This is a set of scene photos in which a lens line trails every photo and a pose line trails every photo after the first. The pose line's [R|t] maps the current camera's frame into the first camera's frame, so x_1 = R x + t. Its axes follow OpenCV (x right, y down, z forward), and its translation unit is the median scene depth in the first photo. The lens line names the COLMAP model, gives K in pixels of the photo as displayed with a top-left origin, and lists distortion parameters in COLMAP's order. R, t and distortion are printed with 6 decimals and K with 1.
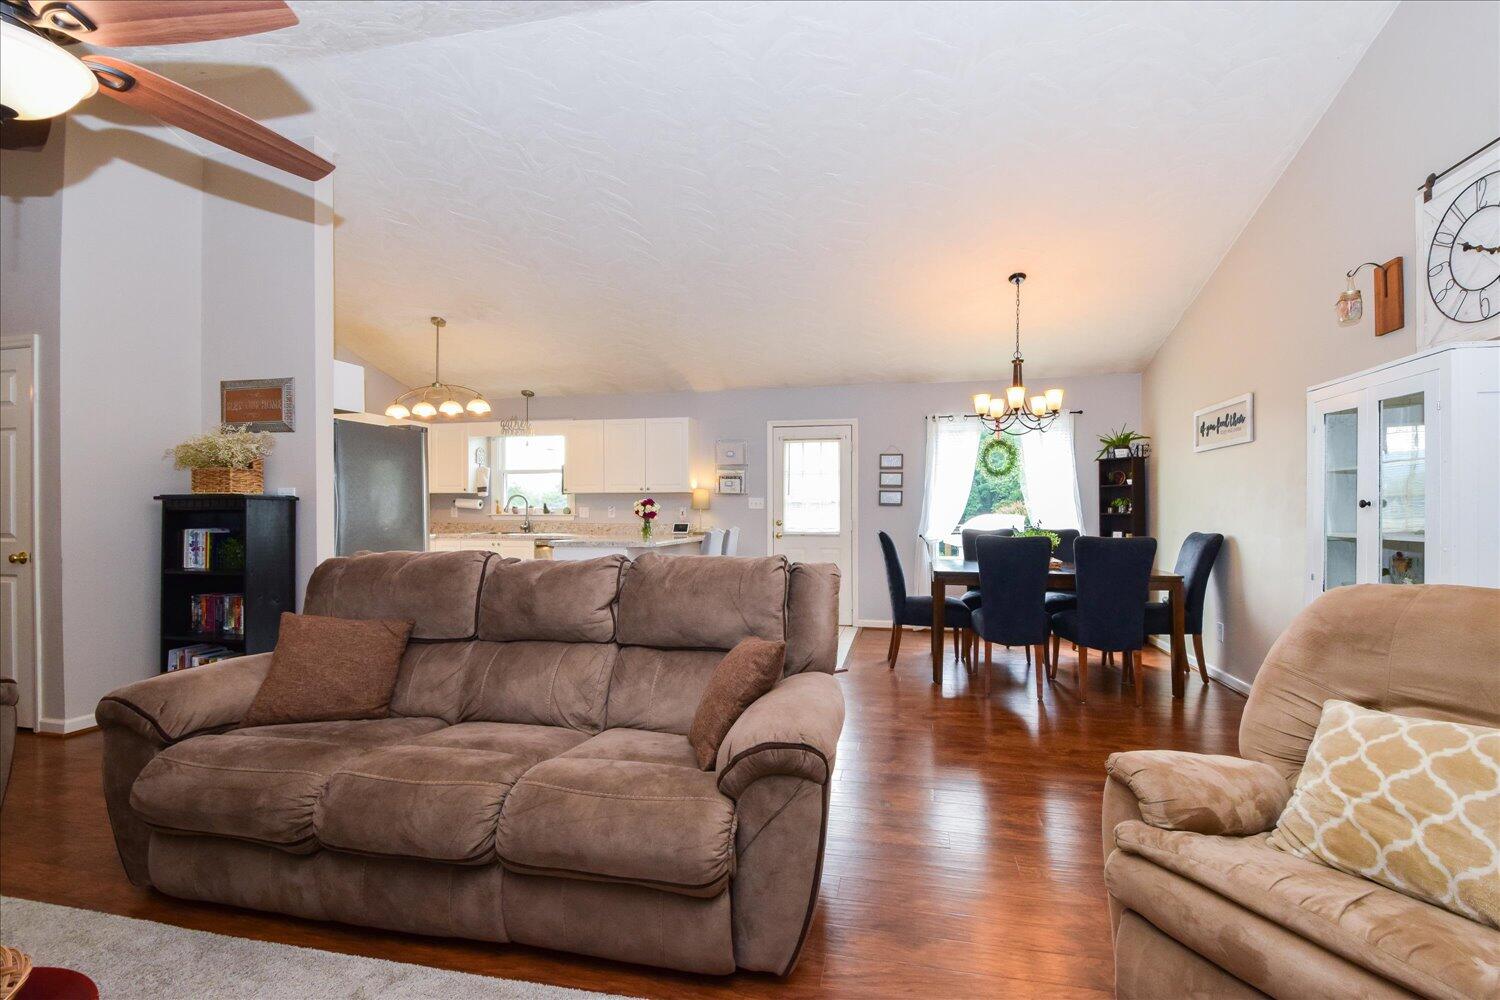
lens RADIAL K [[643.7, 0, 765.1], [0, 643.7, 507.0], [0, 0, 1]] dist [0.003433, -0.001393]
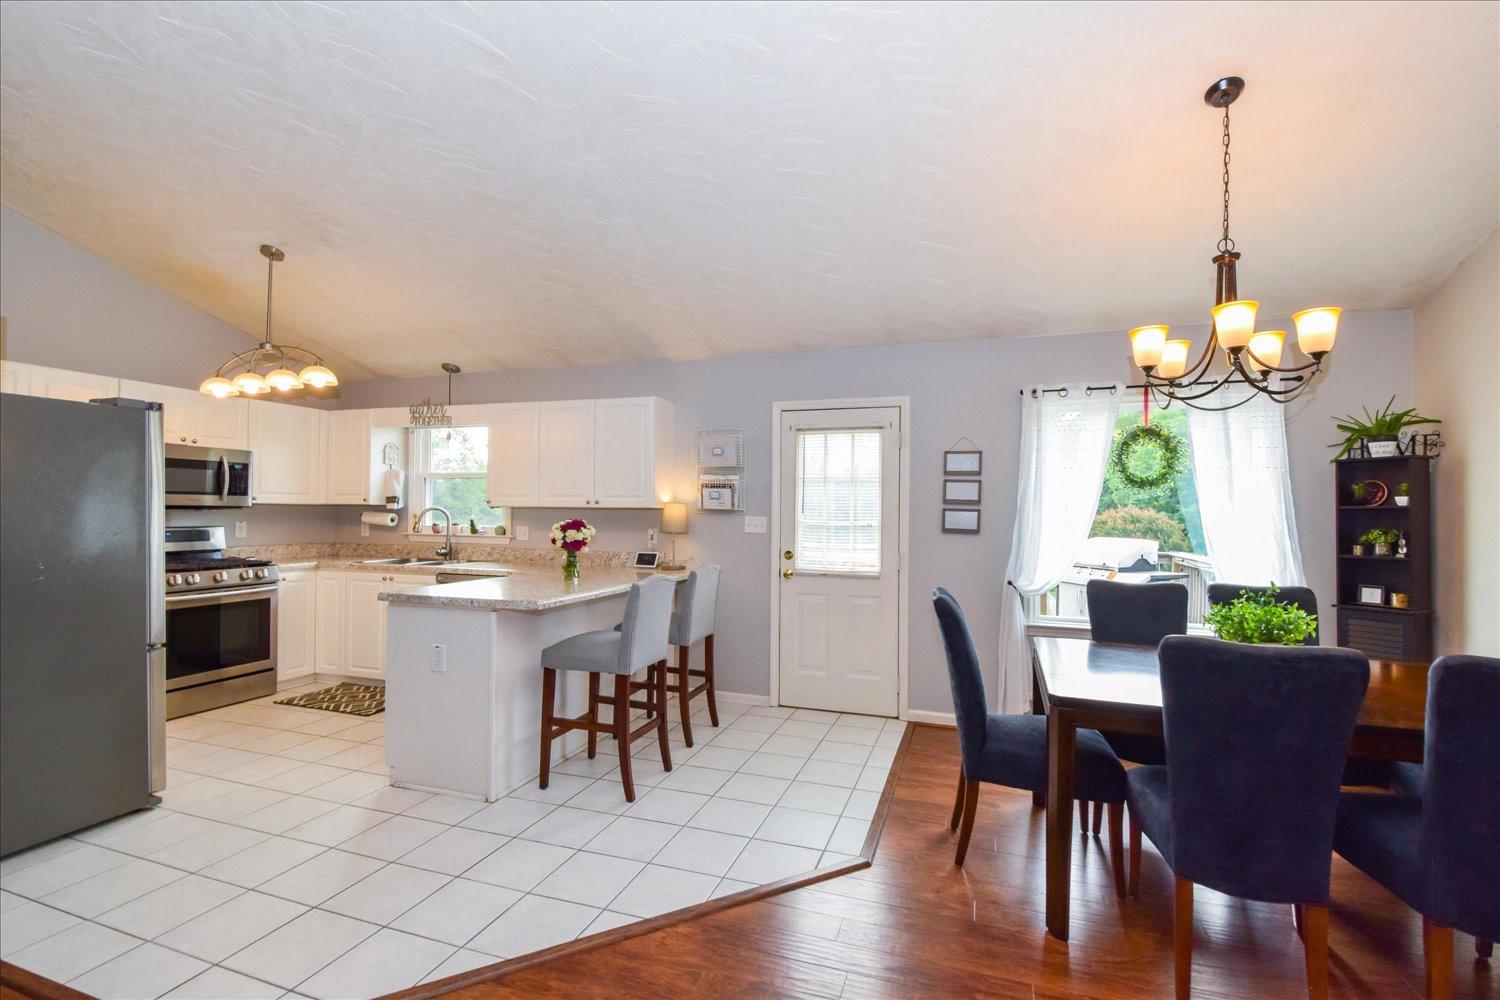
lens RADIAL K [[643.7, 0, 768.6], [0, 643.7, 508.3], [0, 0, 1]] dist [0.003433, -0.001393]
pose [[0.994767, 0.010376, -0.101638, 0.071917], [-0.010832, 0.999934, -0.003928, -0.022056], [0.101591, 0.005009, 0.994814, 0.354523]]
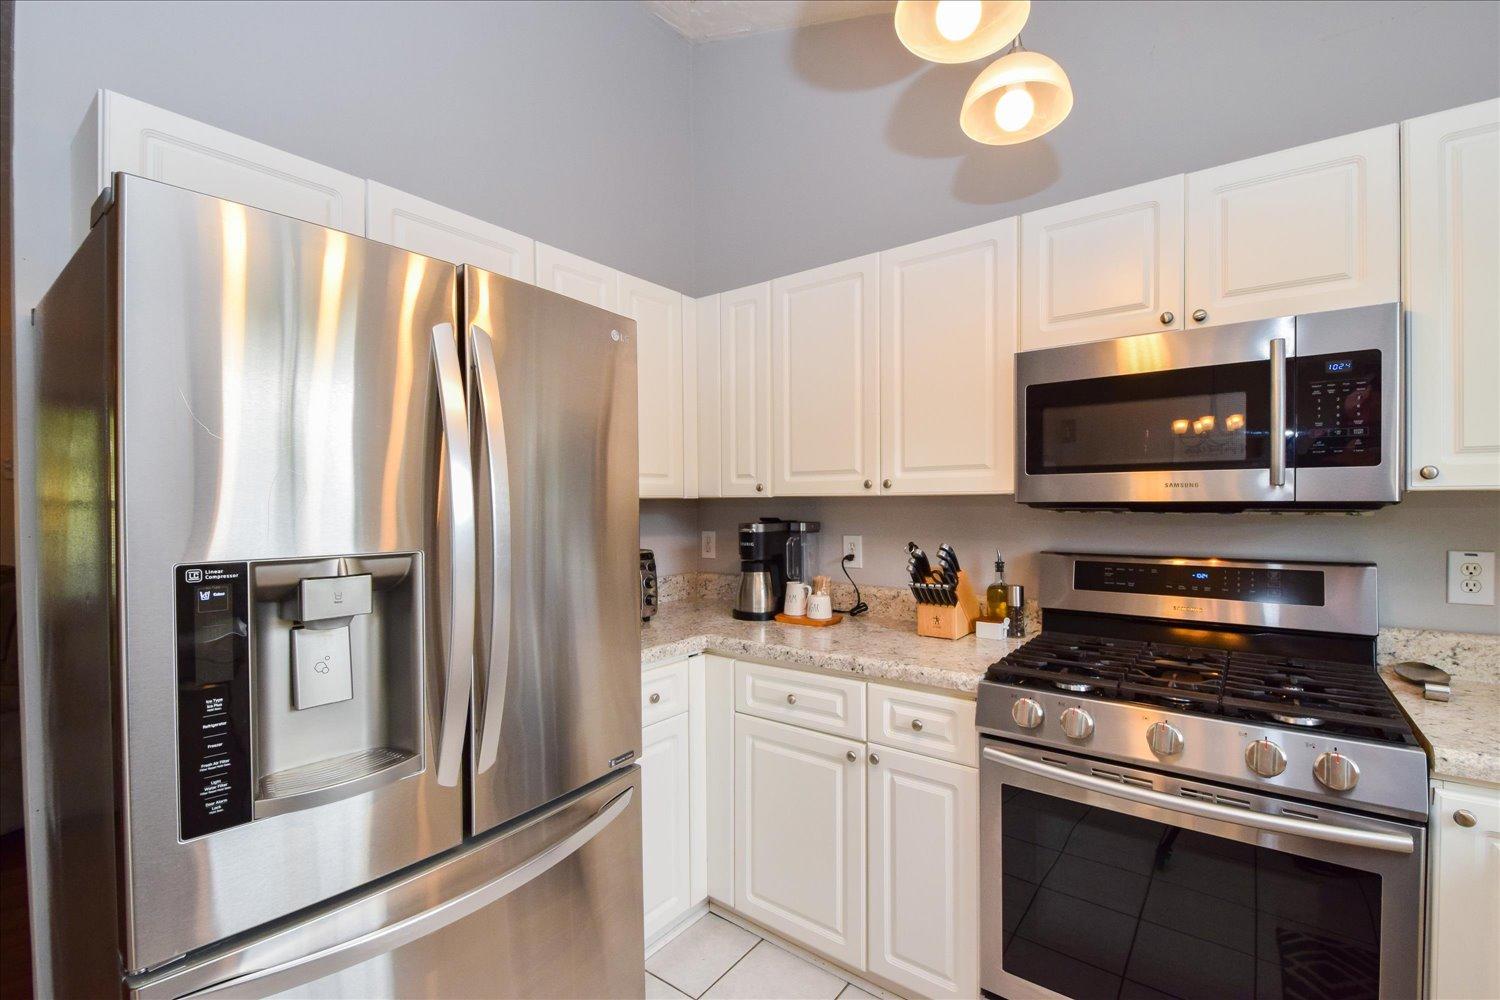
lens RADIAL K [[643.7, 0, 772.7], [0, 643.7, 508.0], [0, 0, 1]] dist [0.003433, -0.001393]
pose [[-0.409917, 0.009651, -0.912072, -0.328768], [0.003867, 0.999953, 0.008843, -0.021416], [0.912115, 0.000098, -0.409935, 0.935532]]
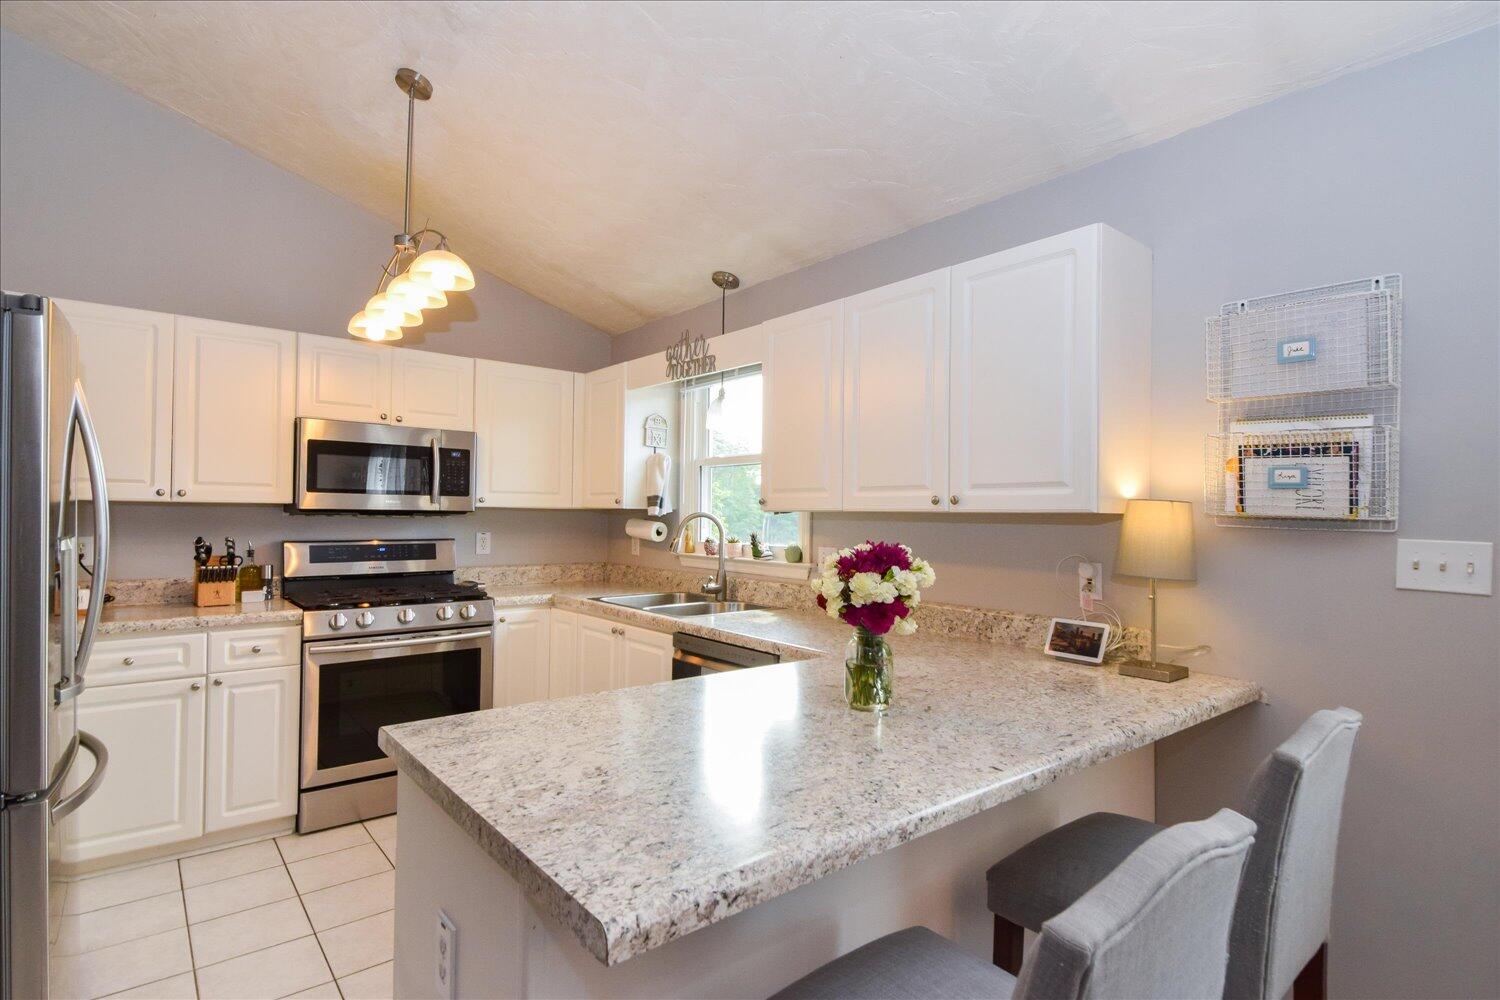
lens RADIAL K [[731.1, 0, 780.3], [0, 731.1, 513.5], [0, 0, 1]] dist [0.018286, -0.000602]
pose [[0.795711, 0.009842, -0.605596, -0.043080], [-0.012454, 0.999922, -0.000112, -0.021989], [0.605548, 0.007631, 0.795772, 0.712225]]
